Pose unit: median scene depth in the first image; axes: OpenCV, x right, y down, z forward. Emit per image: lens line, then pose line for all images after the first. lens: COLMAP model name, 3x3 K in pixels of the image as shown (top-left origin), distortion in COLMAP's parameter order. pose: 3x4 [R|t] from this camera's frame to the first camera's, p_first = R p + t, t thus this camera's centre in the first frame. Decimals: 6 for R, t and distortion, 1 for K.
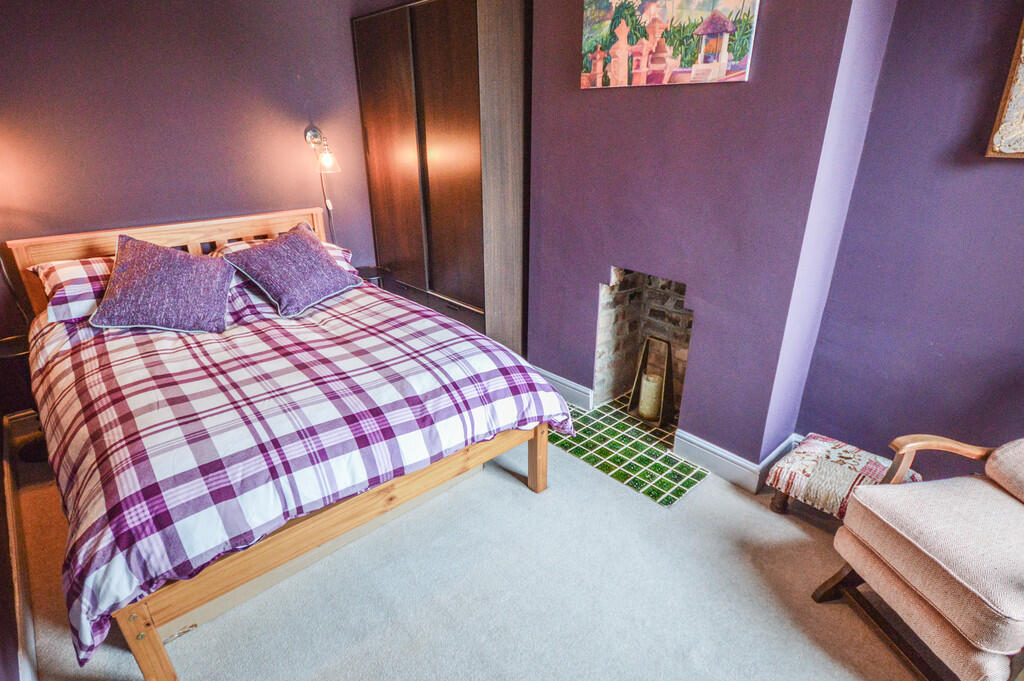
lens RADIAL K [[520.5, 0, 507.8], [0, 520.5, 345.4], [0, 0, 1]] dist [-0.006098, -0.002052]
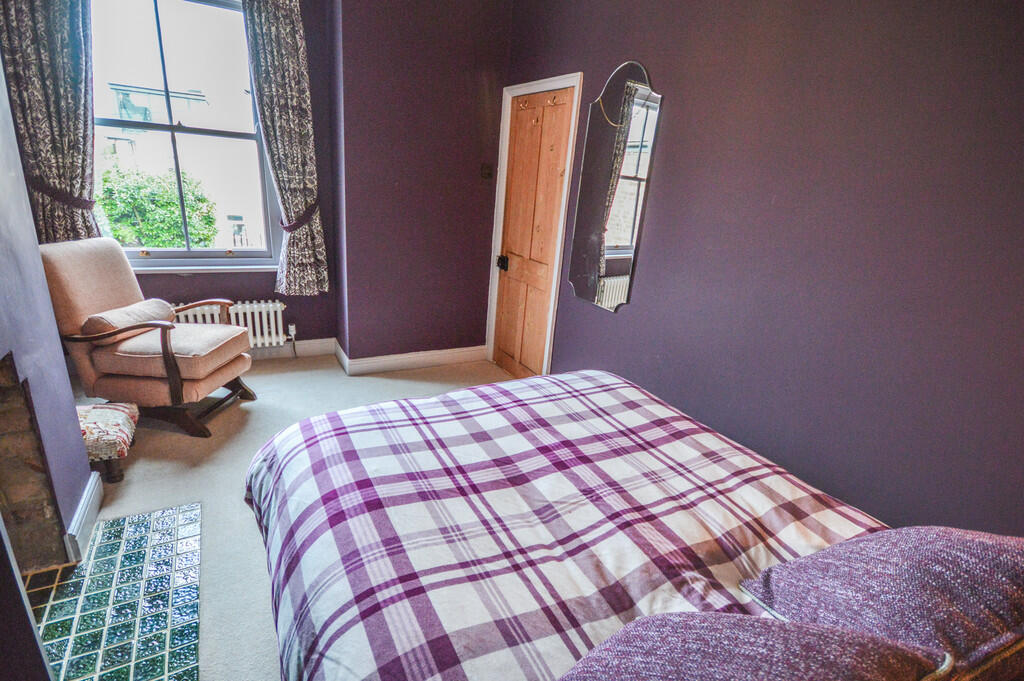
lens RADIAL K [[483.5, 0, 507.4], [0, 483.5, 341.5], [0, 0, 1]] dist [-0.003605, -0.001464]
pose [[-0.971369, -0.153533, 0.181301, -0.423988], [0.004616, 0.750786, 0.660530, -0.576694], [-0.237532, 0.642455, -0.728581, 1.401165]]
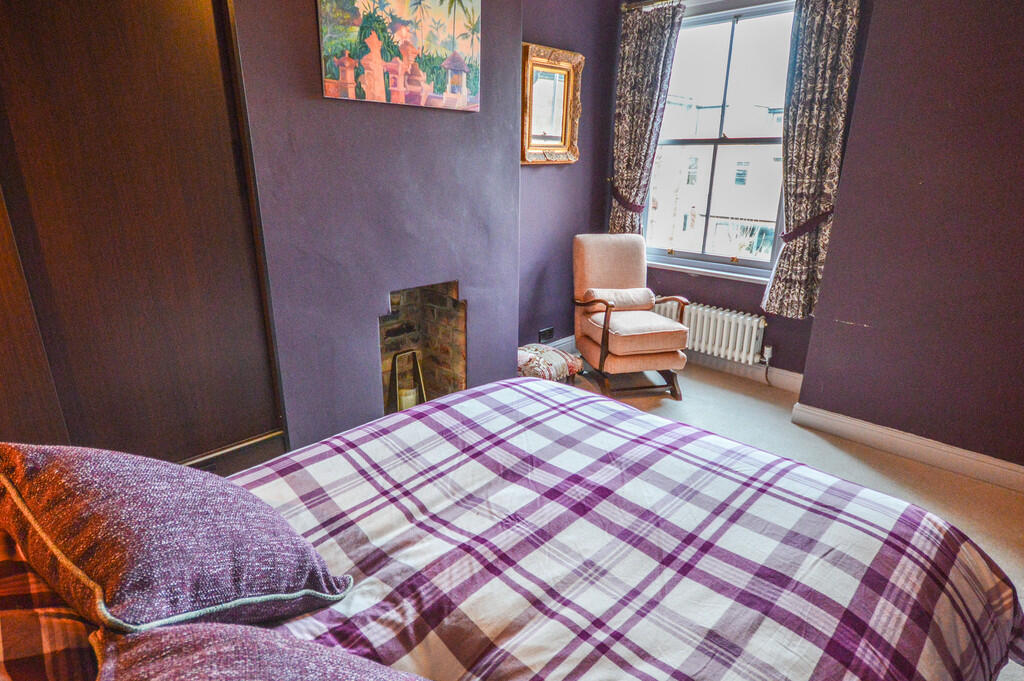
lens RADIAL K [[557.4, 0, 507.6], [0, 557.4, 343.0], [0, 0, 1]] dist [-0.001854, 0.000243]
pose [[-0.061567, -0.317876, 0.946131, -0.945235], [0.380664, 0.868802, 0.316666, -0.374436], [-0.922662, 0.379654, 0.067515, 0.943960]]
